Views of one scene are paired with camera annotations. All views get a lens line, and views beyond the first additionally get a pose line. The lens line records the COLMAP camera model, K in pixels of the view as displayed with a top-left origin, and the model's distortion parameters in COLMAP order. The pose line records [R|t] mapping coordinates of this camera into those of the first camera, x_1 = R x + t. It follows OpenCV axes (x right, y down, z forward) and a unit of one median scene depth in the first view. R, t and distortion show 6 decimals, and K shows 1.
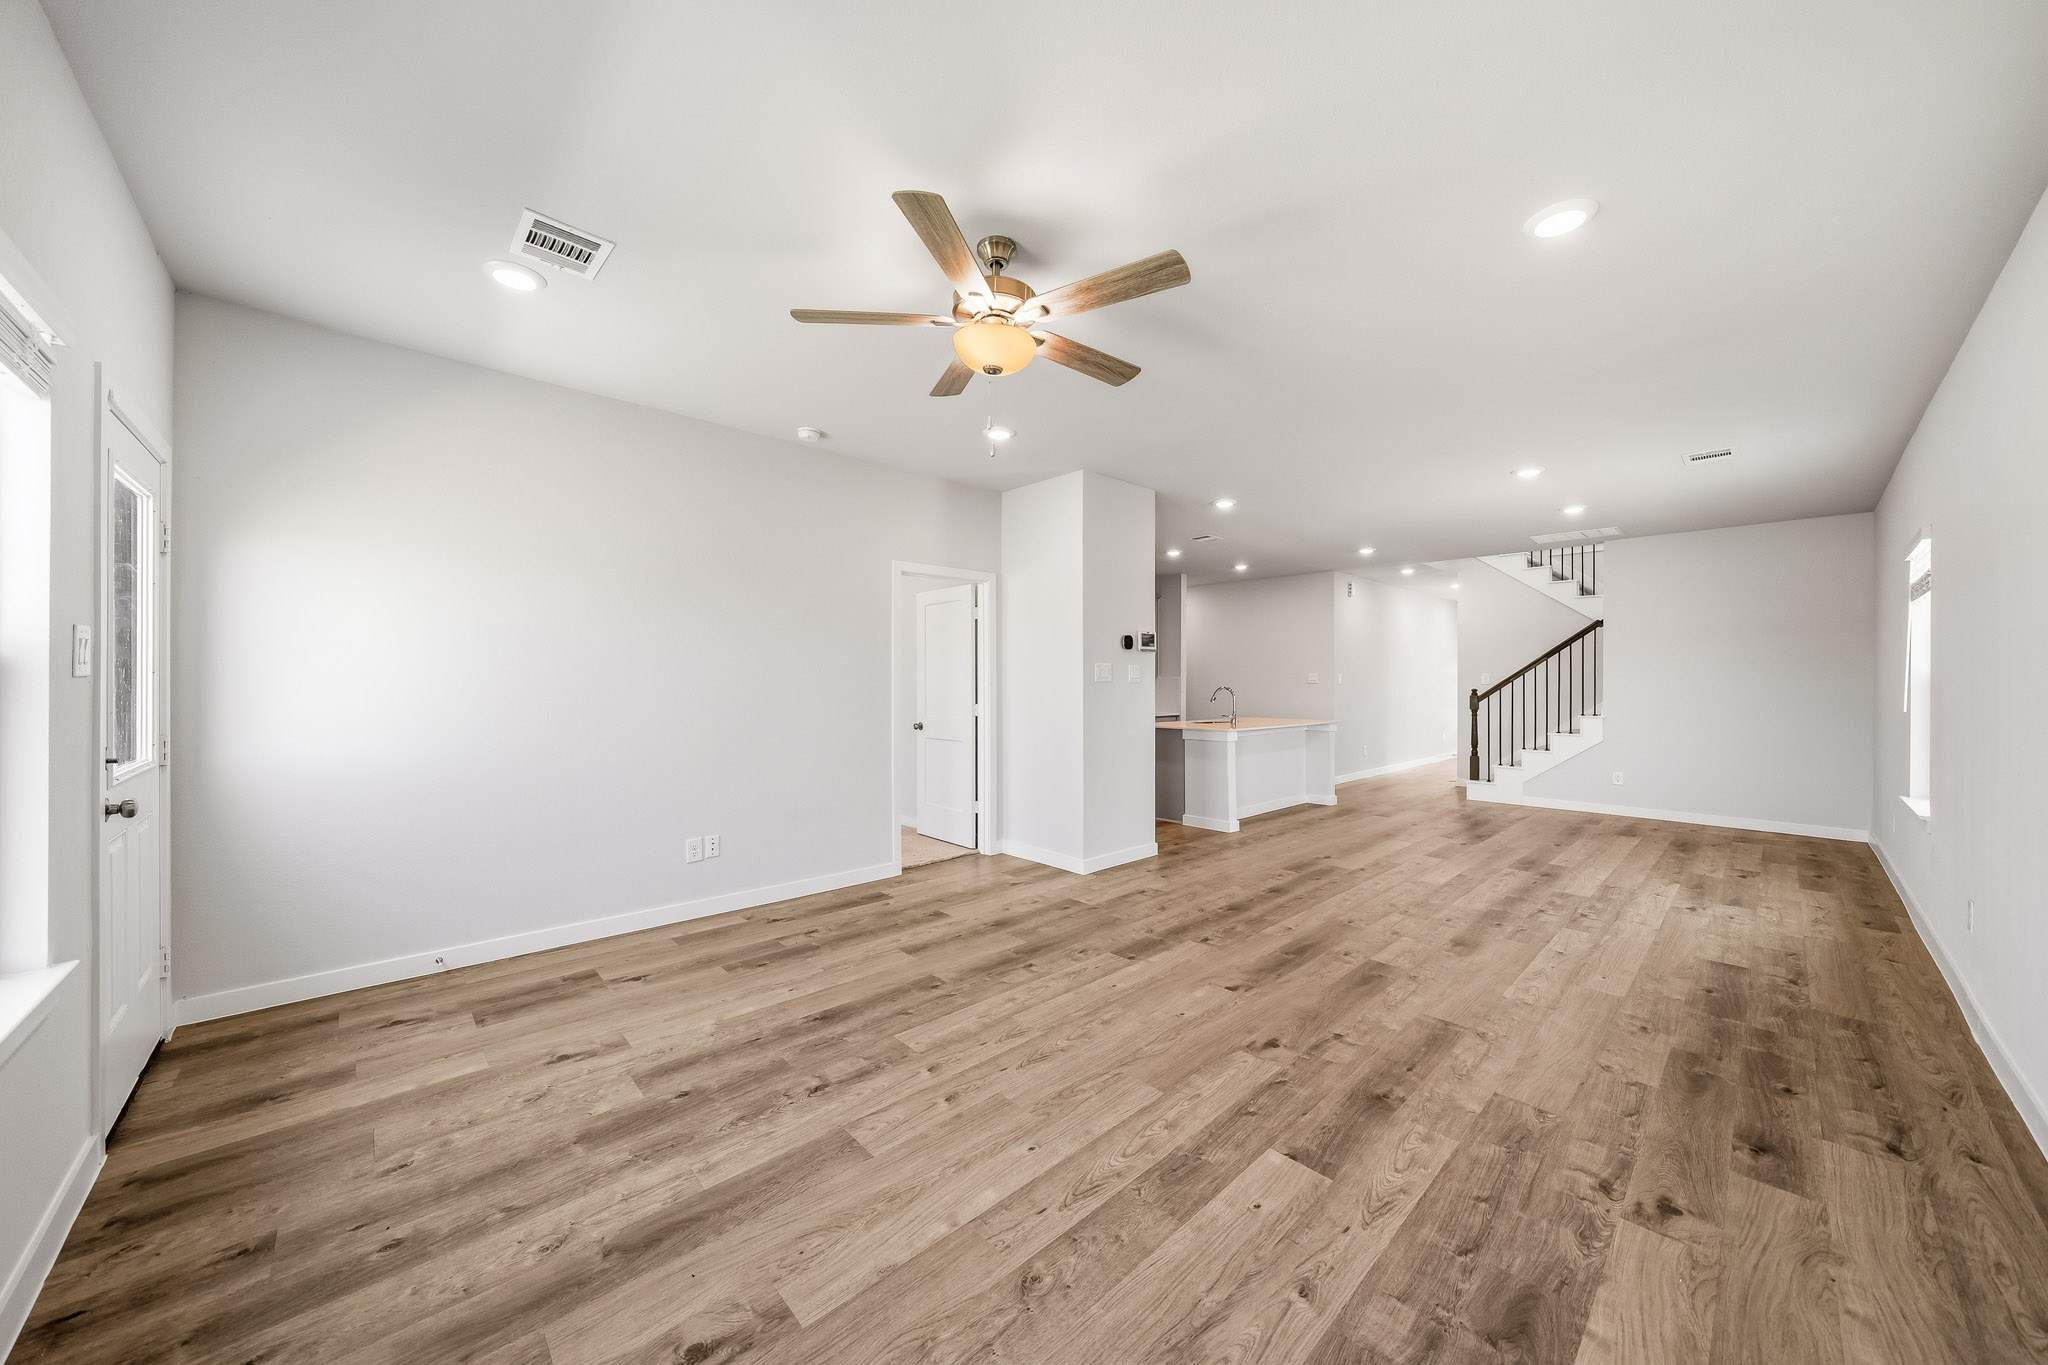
lens RADIAL K [[716.1, 0, 1024.0], [0, 716.1, 682.5], [0, 0, 1]] dist [-0.000964, -0.000048]
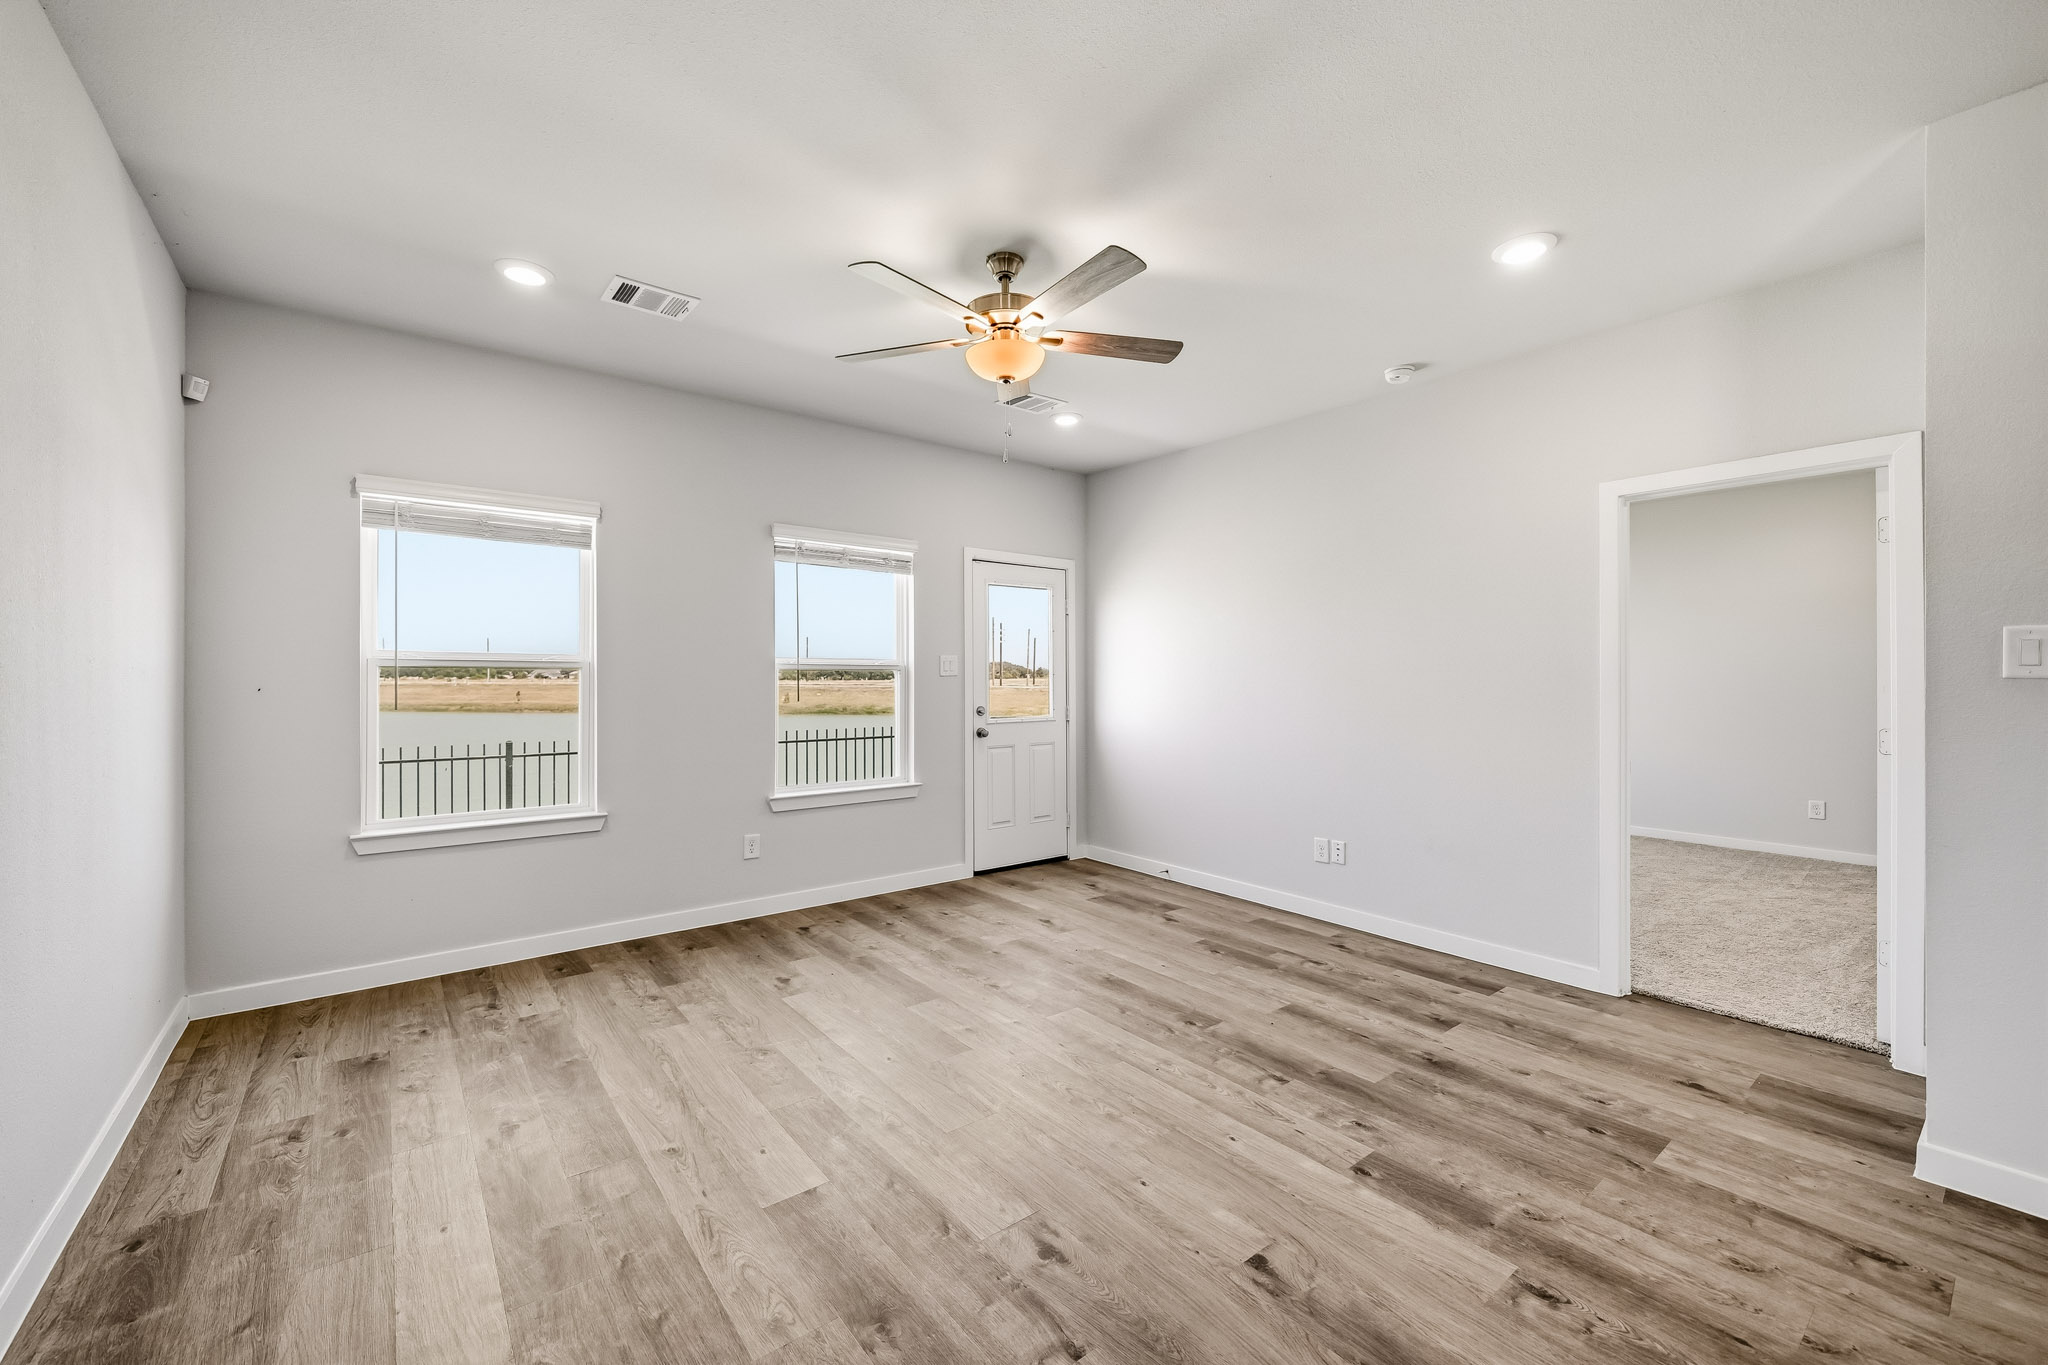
lens RADIAL K [[838.3, 0, 1024.0], [0, 838.3, 682.5], [0, 0, 1]] dist [0.003079, 0.000369]
pose [[-0.102064, -0.001040, -0.994777, 0.871210], [-0.003656, 0.999993, -0.000671, 0.007475], [0.994771, 0.003569, -0.102067, 0.850314]]
